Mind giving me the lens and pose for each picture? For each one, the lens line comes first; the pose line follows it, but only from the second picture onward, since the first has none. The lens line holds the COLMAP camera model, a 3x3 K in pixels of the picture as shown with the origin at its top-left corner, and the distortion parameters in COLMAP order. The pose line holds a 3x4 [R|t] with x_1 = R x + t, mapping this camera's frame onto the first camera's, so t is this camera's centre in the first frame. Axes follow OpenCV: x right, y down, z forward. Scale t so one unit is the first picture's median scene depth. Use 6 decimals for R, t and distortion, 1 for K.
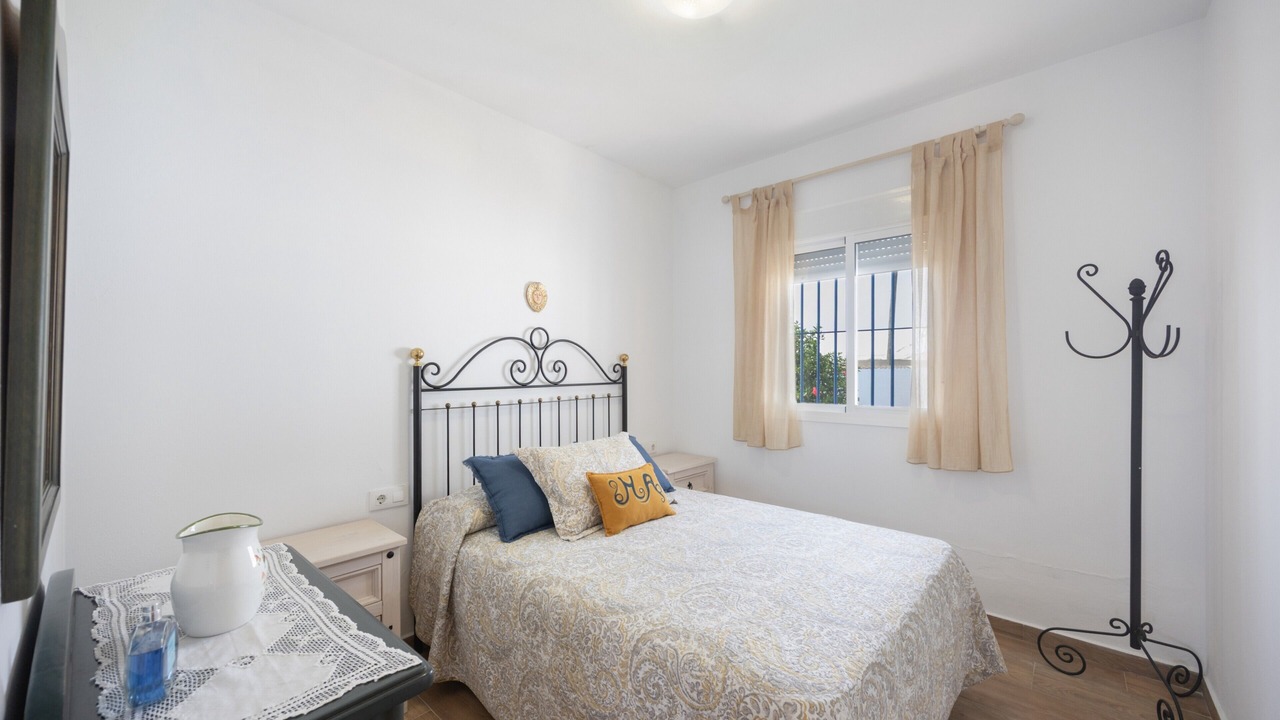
lens RADIAL K [[486.5, 0, 641.0], [0, 486.5, 369.3], [0, 0, 1]] dist [-0.000543, -0.000214]
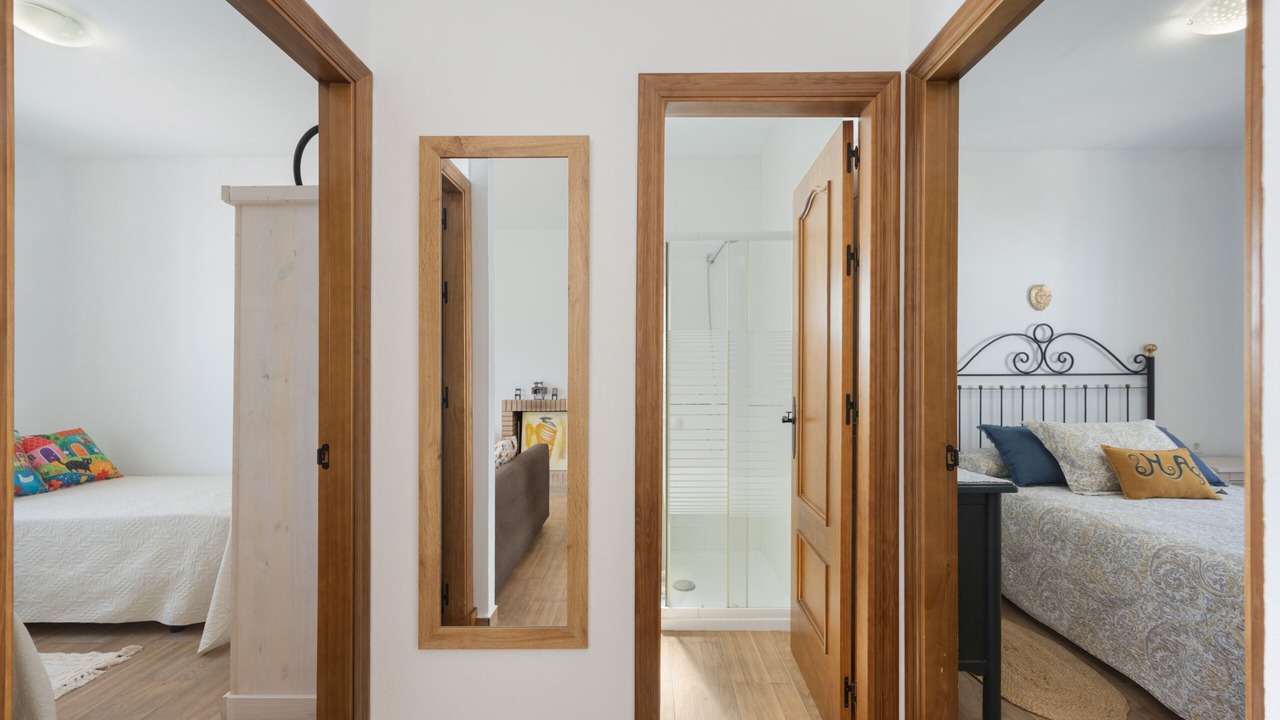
lens RADIAL K [[484.0, 0, 646.3], [0, 484.0, 371.2], [0, 0, 1]] dist [0.004731, -0.000167]
pose [[0.663930, 0.004024, -0.747784, 0.032129], [-0.002997, 0.999992, 0.002720, 0.030583], [0.747789, 0.000435, 0.663937, -0.545584]]
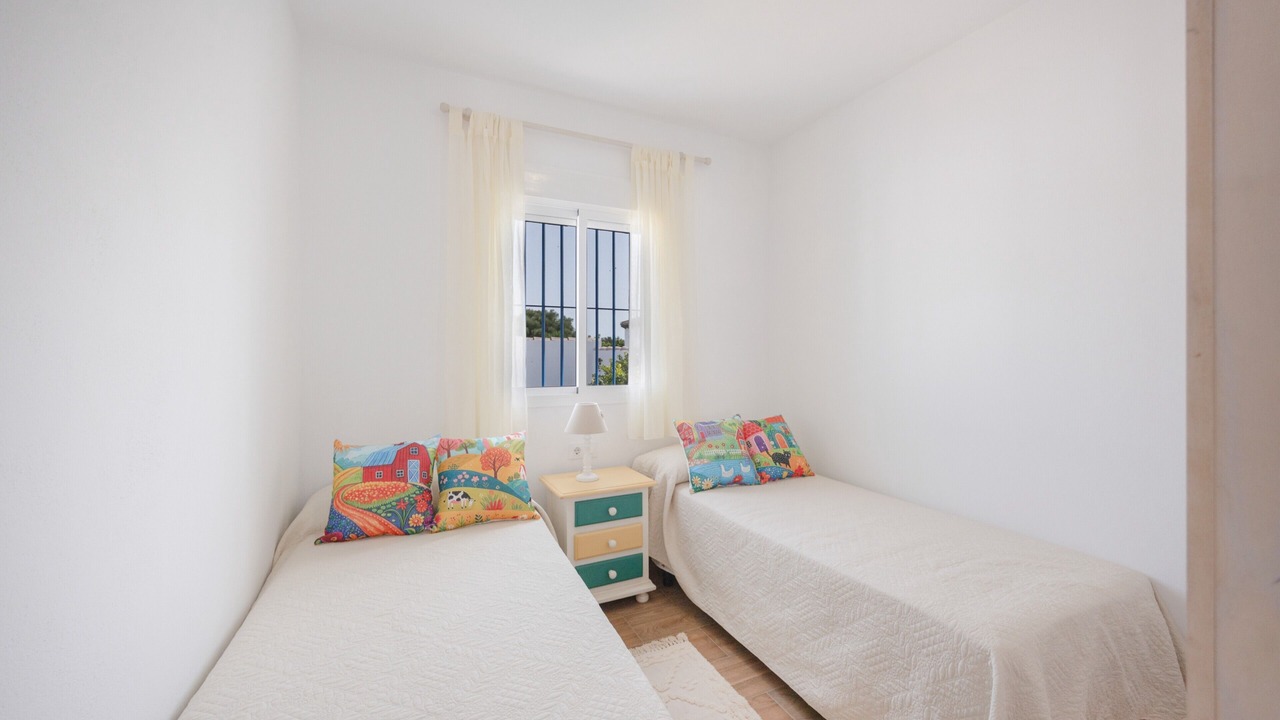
lens RADIAL K [[498.6, 0, 635.7], [0, 498.6, 358.9], [0, 0, 1]] dist [-0.000759, -0.000203]
pose [[-0.387798, 0.010401, -0.921686, -0.640068], [0.004043, 0.999946, 0.009583, 0.033234], [0.921736, -0.000010, -0.387819, -0.662798]]
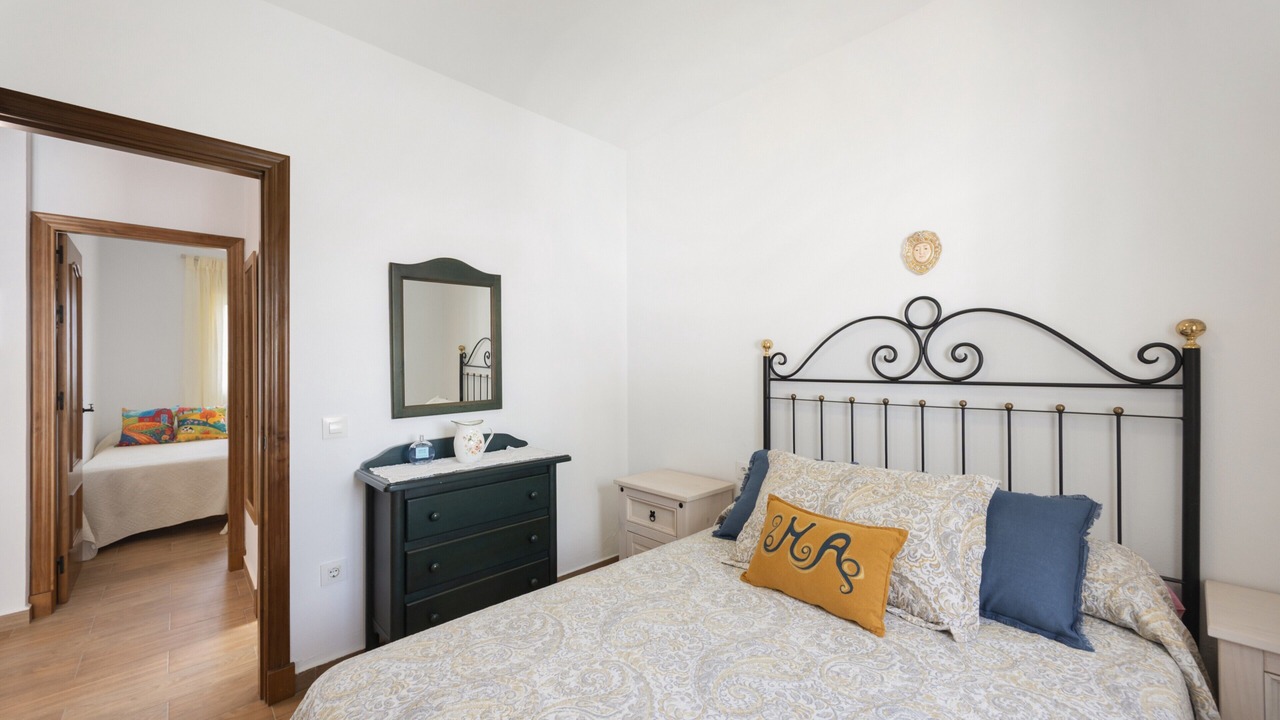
lens RADIAL K [[486.5, 0, 641.0], [0, 486.5, 369.3], [0, 0, 1]] dist [-0.000543, -0.000214]
pose [[-0.070532, 0.013636, -0.997416, 0.588303], [0.004685, 0.999900, 0.013339, 0.005870], [0.997498, -0.003732, -0.070589, 0.767440]]
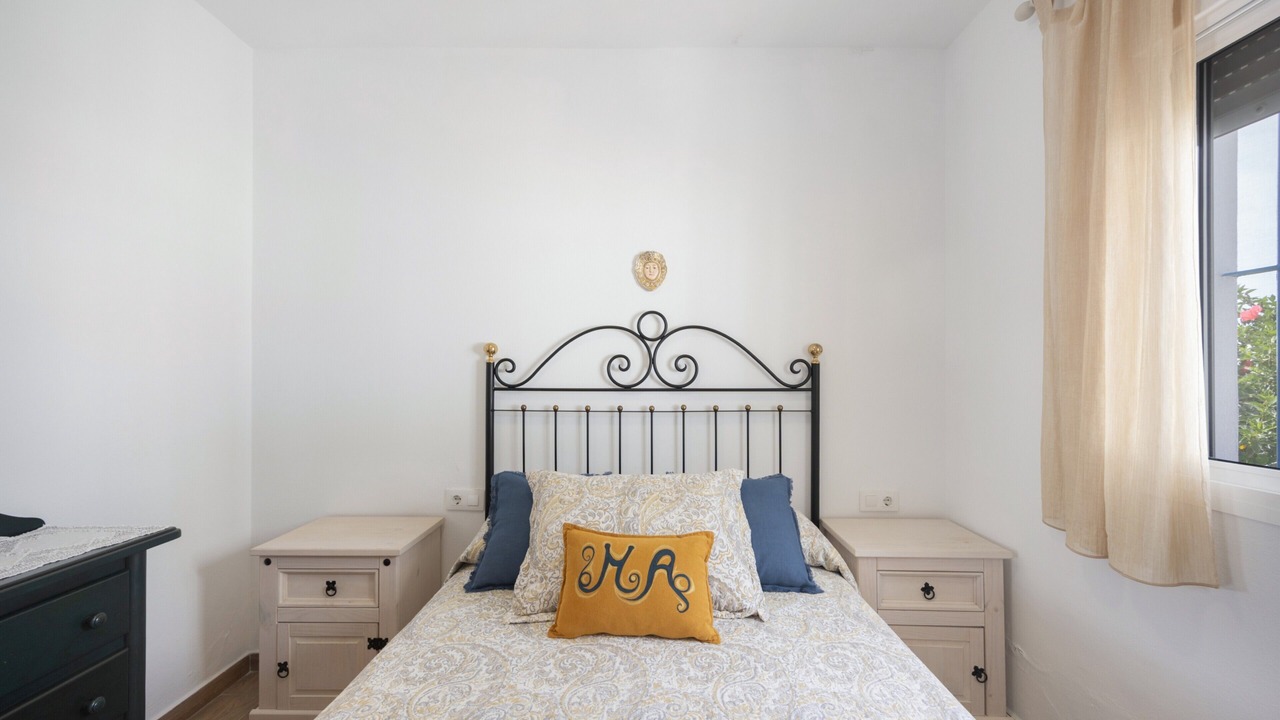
lens RADIAL K [[486.5, 0, 641.0], [0, 486.5, 369.3], [0, 0, 1]] dist [-0.000543, -0.000214]
pose [[0.664904, 0.005135, -0.746911, 0.397254], [-0.007562, 0.999971, 0.000144, 0.003691], [0.746891, 0.005552, 0.664924, 0.576455]]
